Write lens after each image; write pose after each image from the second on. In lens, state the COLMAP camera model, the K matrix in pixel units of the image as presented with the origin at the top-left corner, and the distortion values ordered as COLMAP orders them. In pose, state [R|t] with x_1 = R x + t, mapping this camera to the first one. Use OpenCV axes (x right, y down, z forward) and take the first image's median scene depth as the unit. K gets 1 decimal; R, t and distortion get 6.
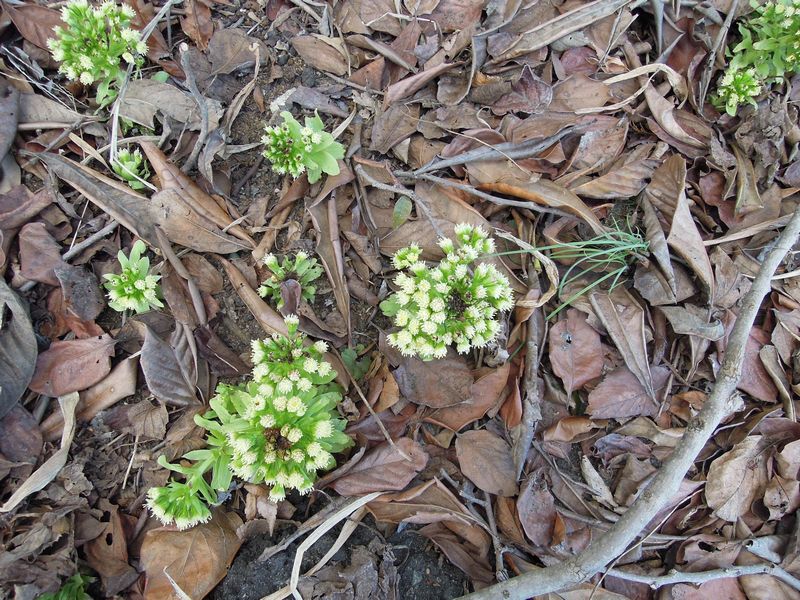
lens RADIAL K [[565.1, 0, 400.0], [0, 565.1, 300.0], [0, 0, 1]] dist [-0.026740, 0.002988]
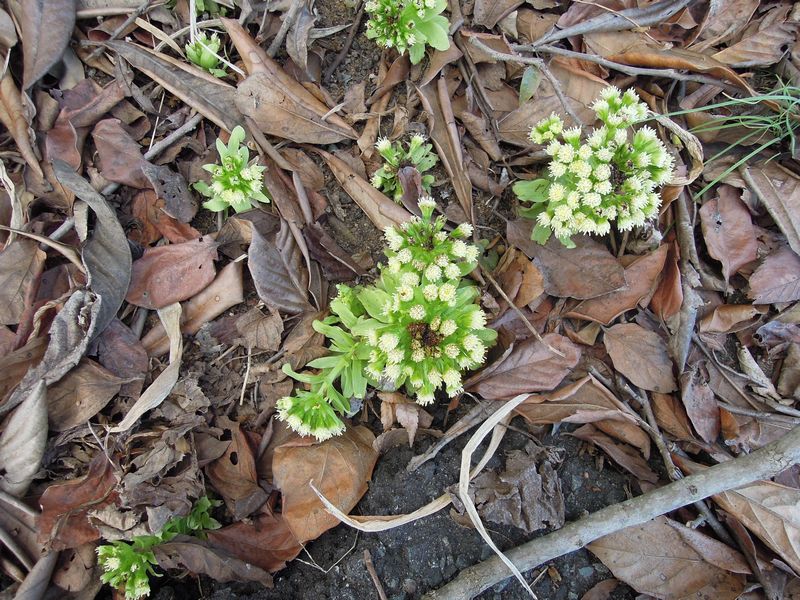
lens RADIAL K [[565.1, 0, 400.0], [0, 565.1, 300.0], [0, 0, 1]] dist [-0.026740, 0.002988]
pose [[0.998913, -0.046438, -0.003921, -0.219621], [0.046601, 0.996150, 0.074260, 0.109746], [0.000458, -0.074362, 0.997231, 0.104296]]
